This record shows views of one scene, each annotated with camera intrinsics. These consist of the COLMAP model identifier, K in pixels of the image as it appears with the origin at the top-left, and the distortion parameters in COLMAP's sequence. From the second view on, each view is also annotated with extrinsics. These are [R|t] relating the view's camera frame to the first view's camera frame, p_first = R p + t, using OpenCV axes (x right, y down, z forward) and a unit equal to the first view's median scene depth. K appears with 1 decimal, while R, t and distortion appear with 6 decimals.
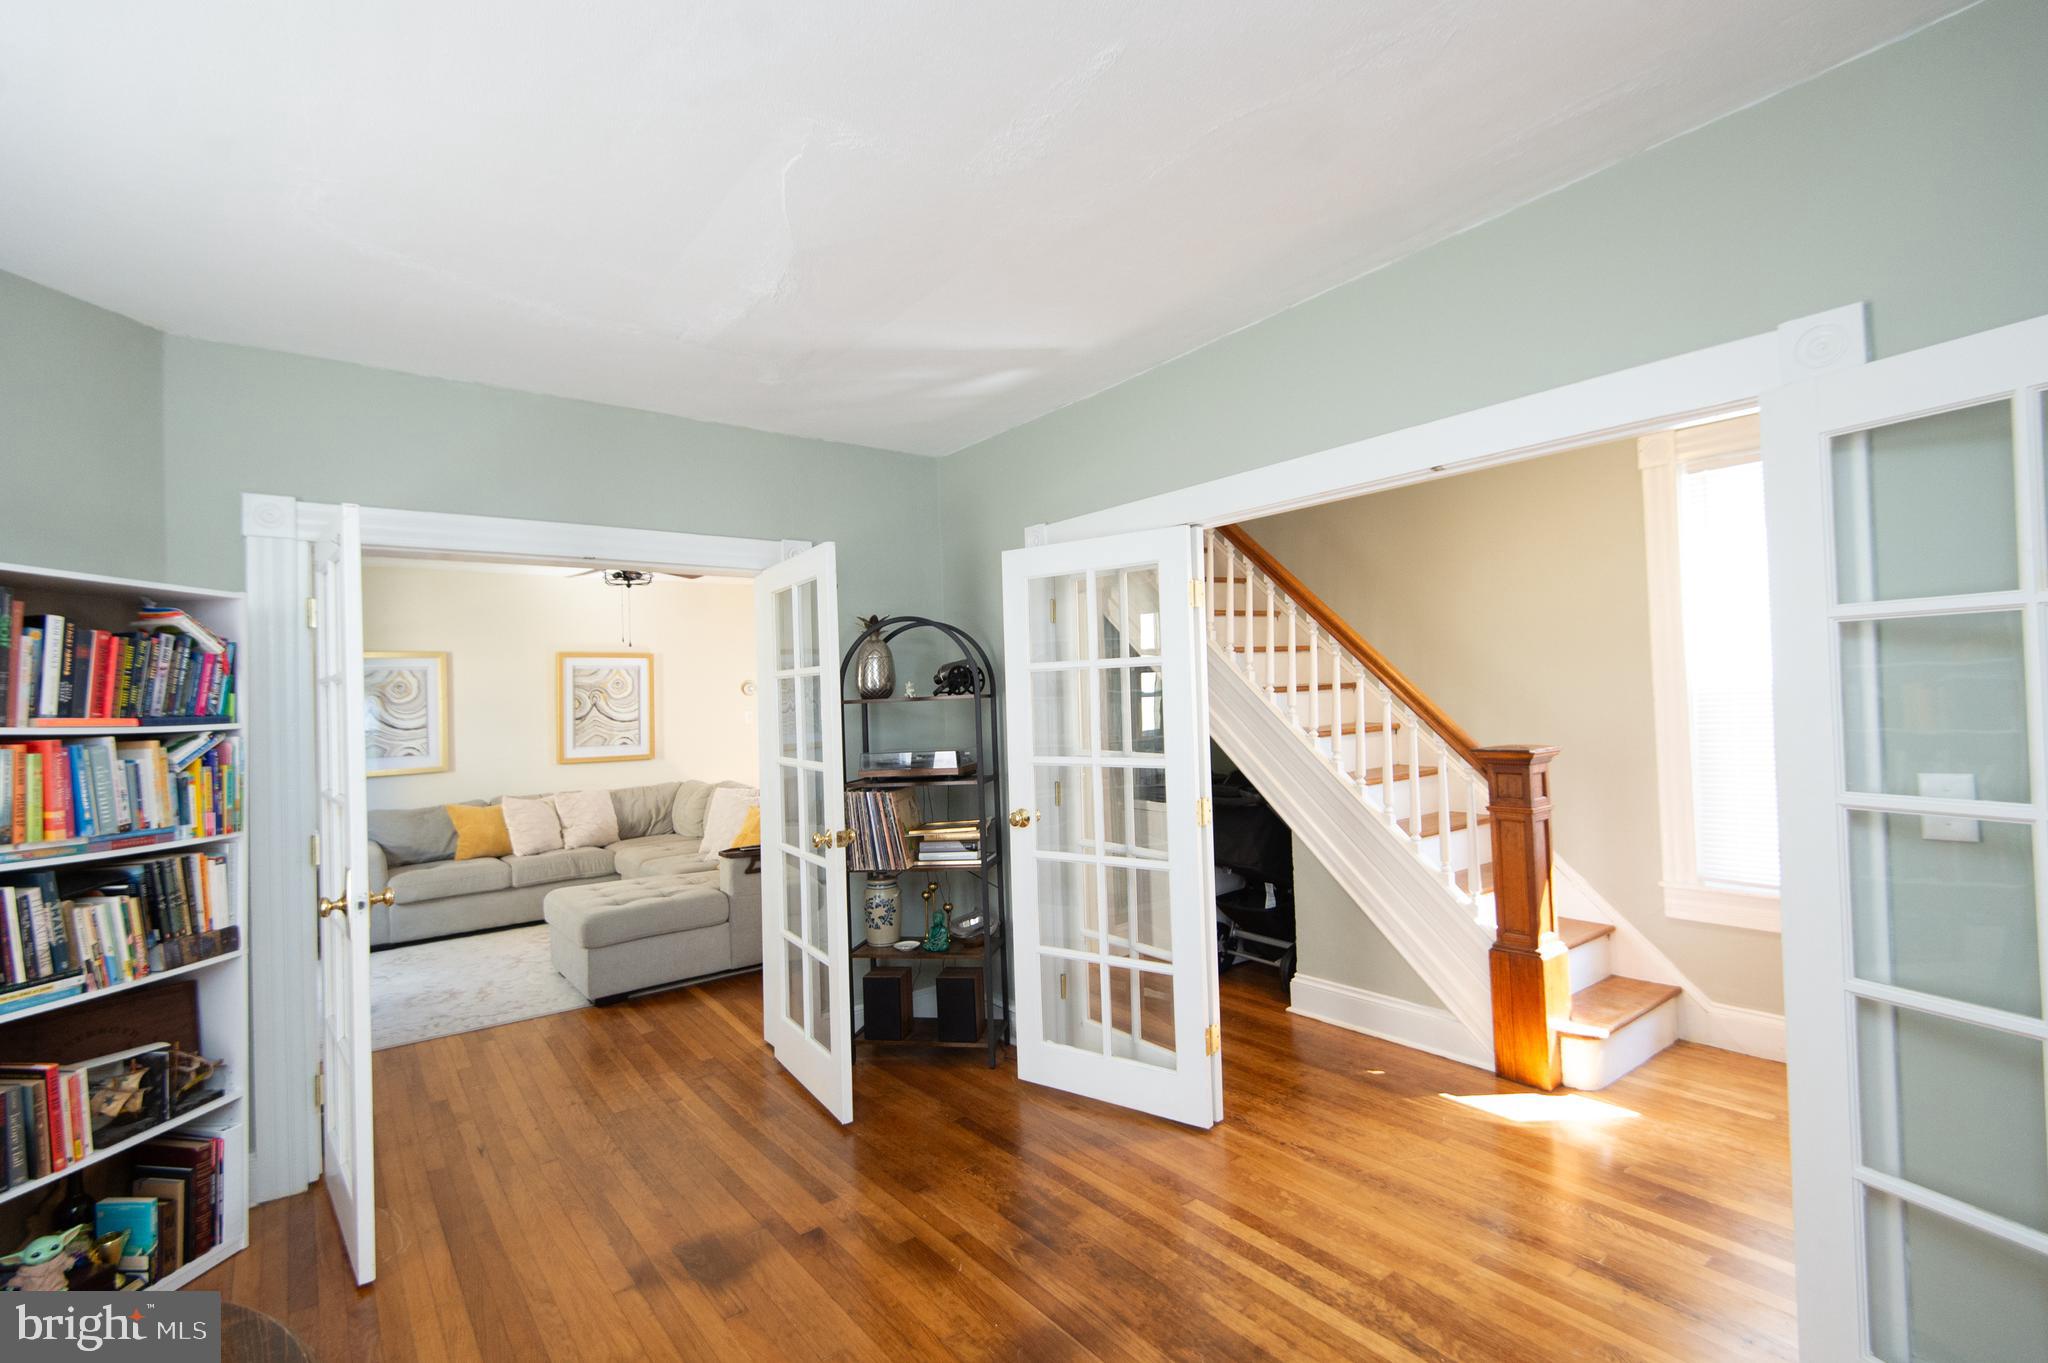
lens RADIAL K [[945.6, 0, 1024.4], [0, 945.6, 675.6], [0, 0, 1]] dist [0.058537, -0.027930]
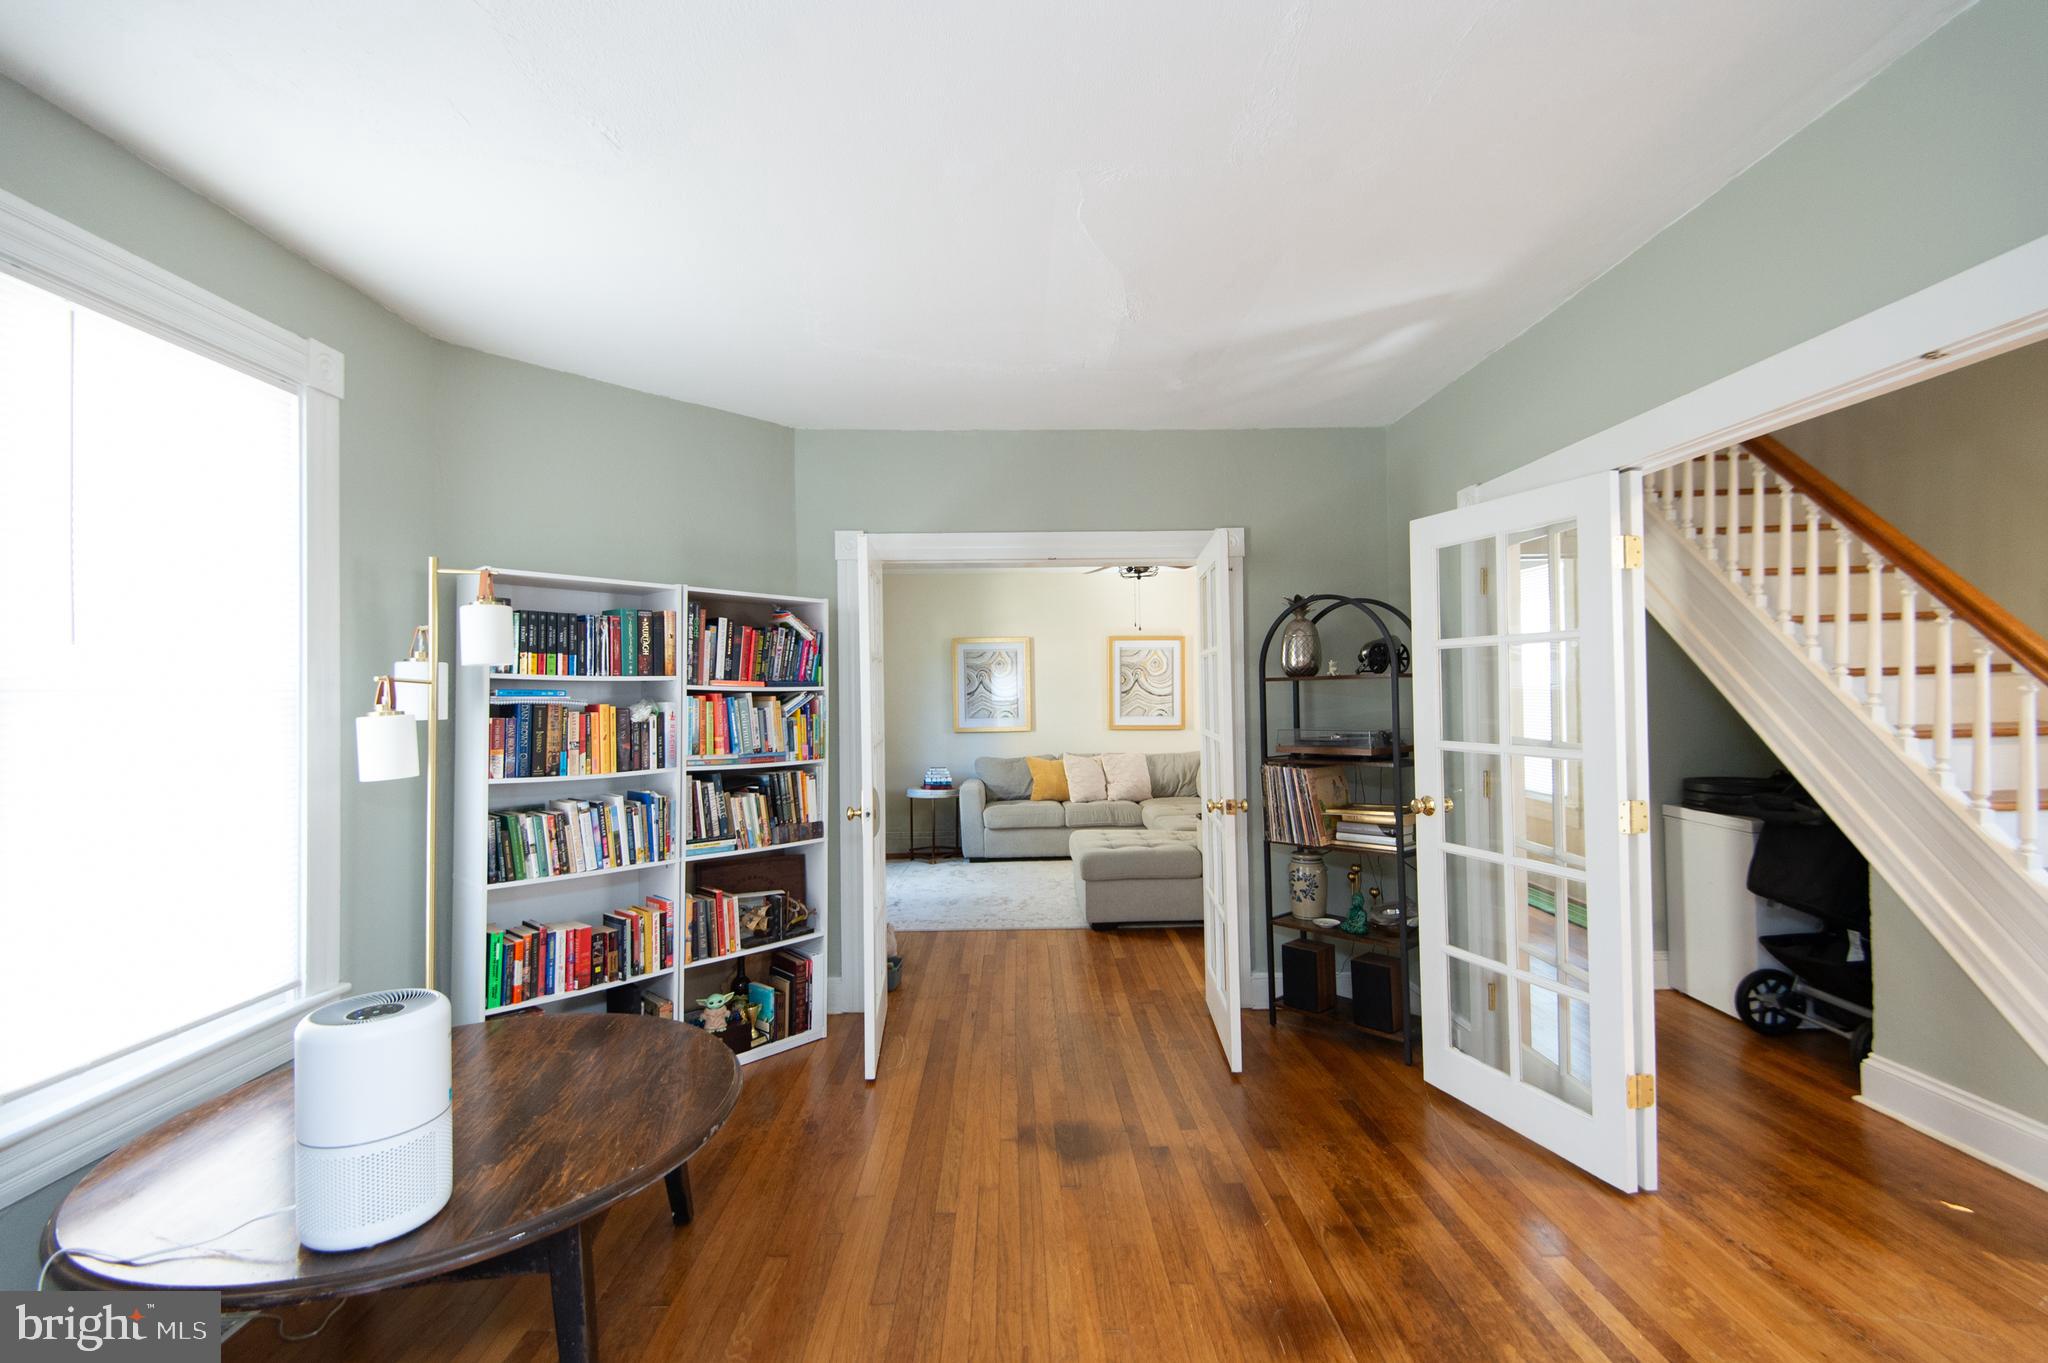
lens RADIAL K [[915.8, 0, 1028.8], [0, 915.8, 673.5], [0, 0, 1]] dist [0.019181, -0.001111]
pose [[0.808629, 0.010024, -0.588233, 0.227201], [0.000881, 0.999833, 0.018249, 0.002983], [0.588318, -0.015275, 0.808485, 0.039118]]
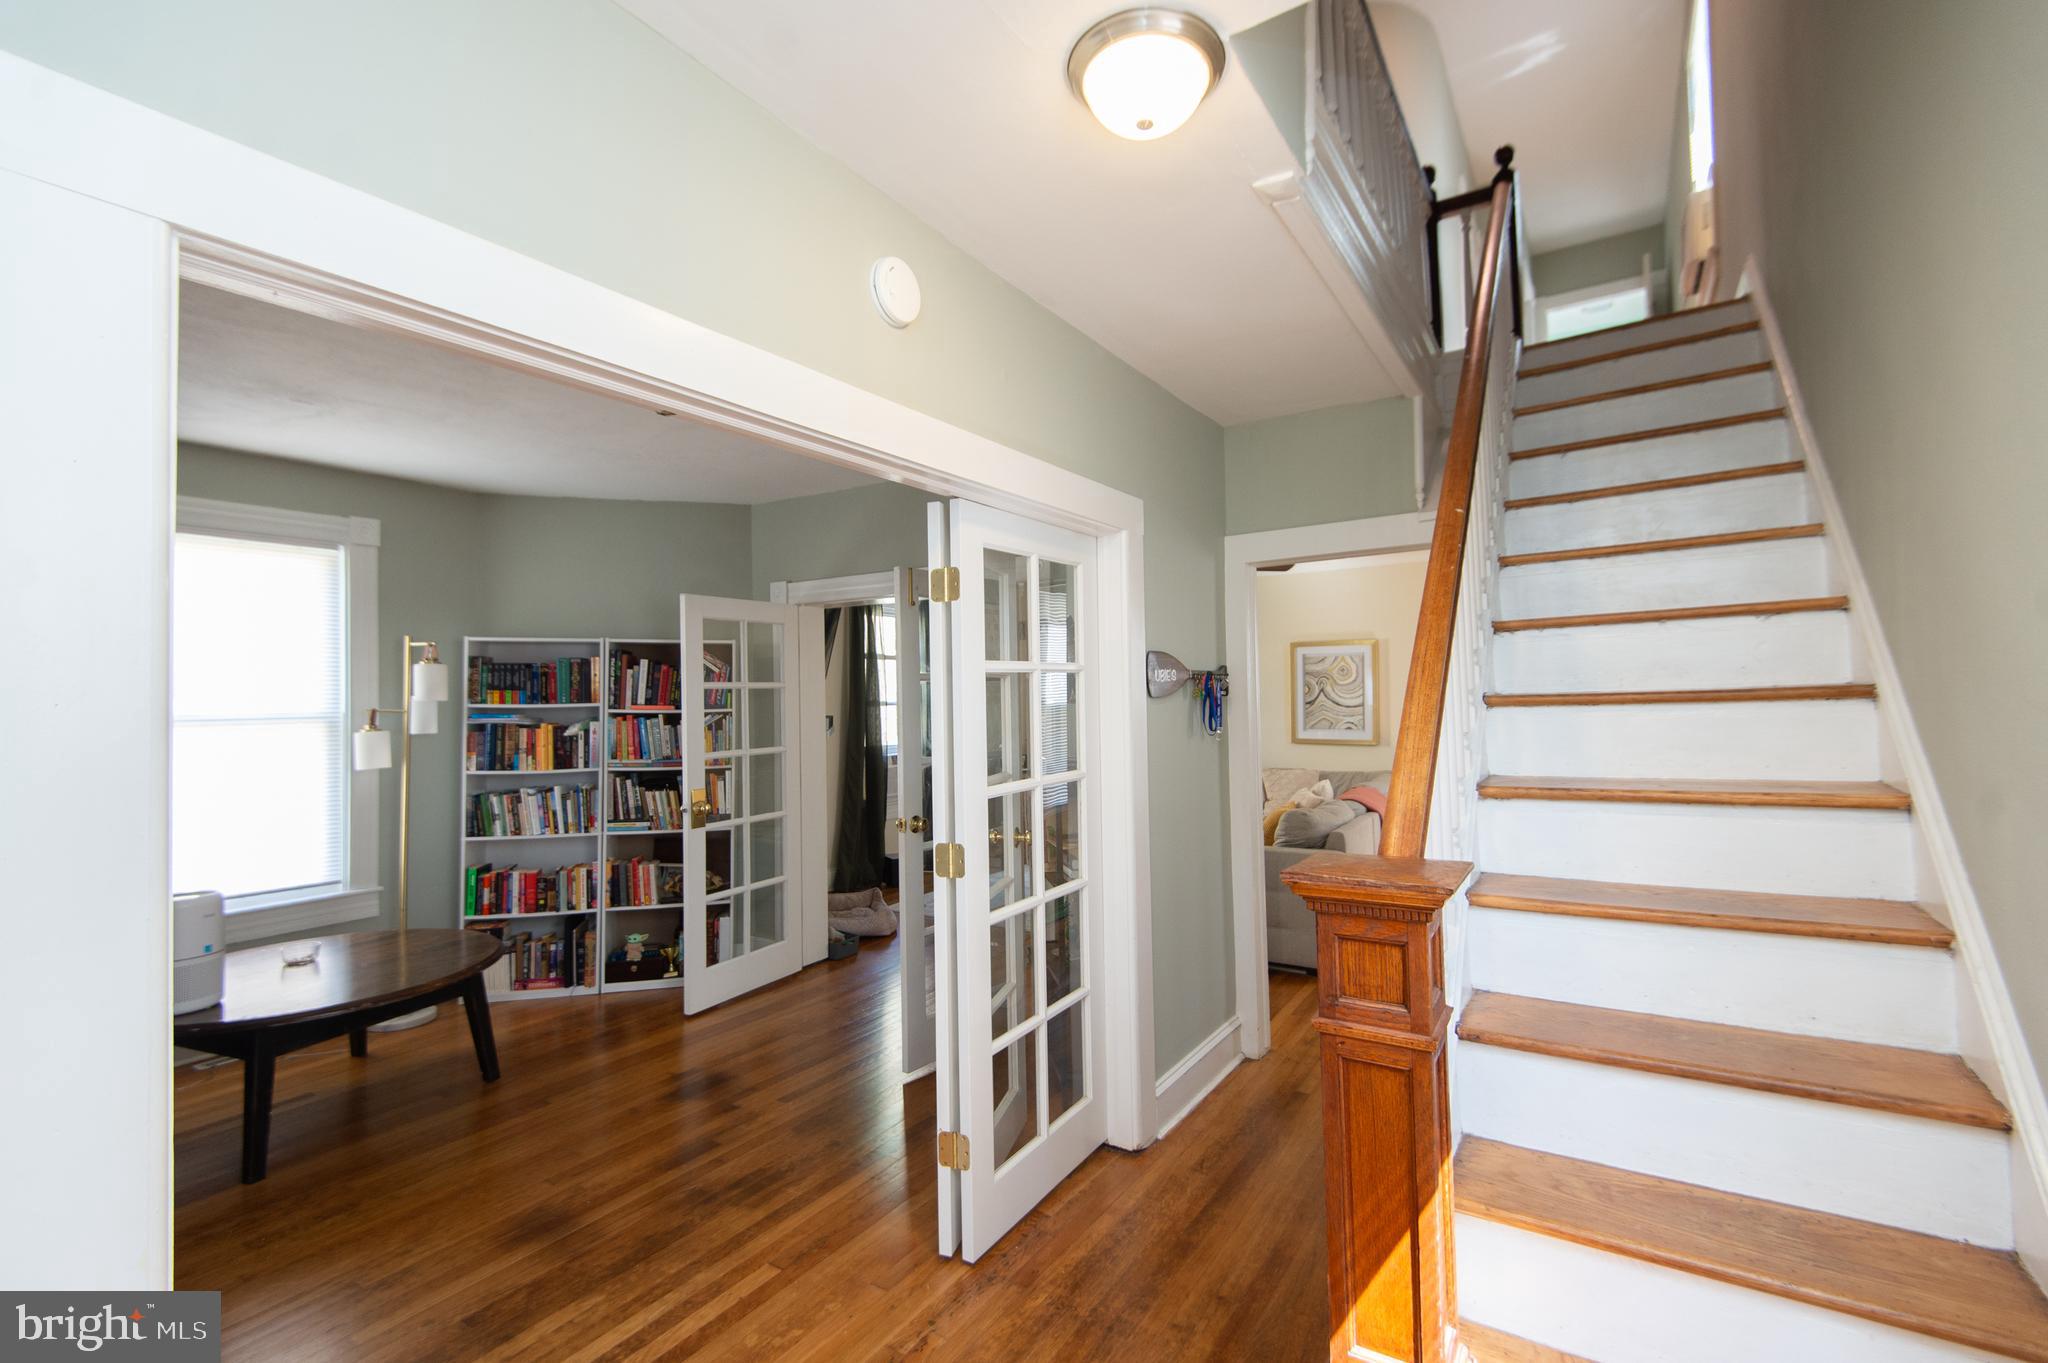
lens RADIAL K [[915.8, 0, 1028.8], [0, 915.8, 673.5], [0, 0, 1]] dist [0.019181, -0.001111]
pose [[0.333587, -0.002448, -0.942716, 0.896407], [0.030203, 0.999511, 0.008092, -0.013813], [0.942235, -0.031172, 0.333498, 0.787029]]
